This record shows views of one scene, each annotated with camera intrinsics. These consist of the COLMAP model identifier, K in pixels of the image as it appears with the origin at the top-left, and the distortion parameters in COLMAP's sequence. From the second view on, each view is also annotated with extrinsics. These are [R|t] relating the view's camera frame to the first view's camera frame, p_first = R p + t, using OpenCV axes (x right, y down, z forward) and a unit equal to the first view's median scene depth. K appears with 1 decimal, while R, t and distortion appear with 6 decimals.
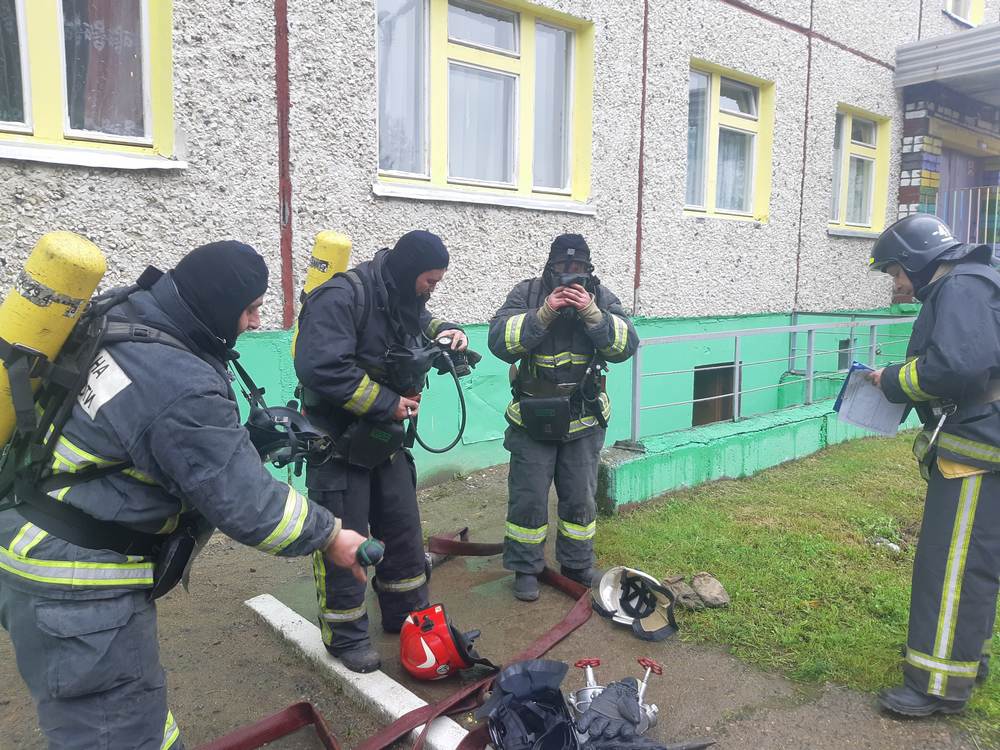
lens RADIAL K [[758.9, 0, 499.5], [0, 758.9, 379.7], [0, 0, 1]] dist [0.015200, -0.001995]
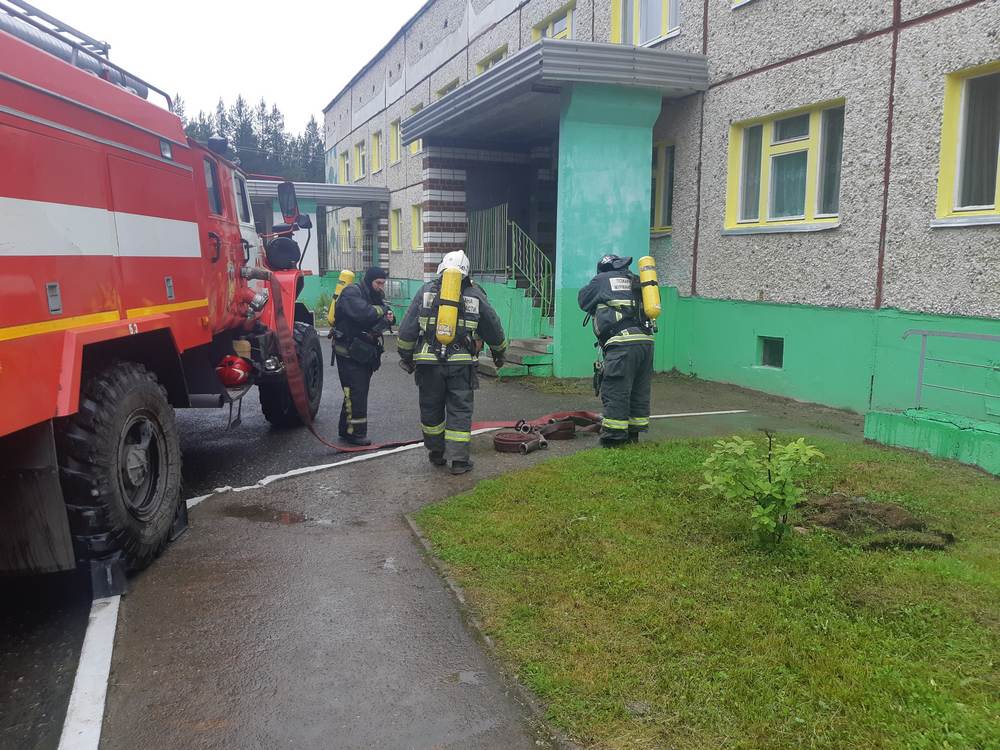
lens RADIAL K [[758.9, 0, 499.5], [0, 758.9, 376.3], [0, 0, 1]] dist [0.015200, -0.001995]
pose [[-0.291333, 0.143885, -0.945739, 1.740437], [-0.118030, 0.975663, 0.184796, -0.142018], [0.949312, 0.165463, -0.267260, 0.685329]]
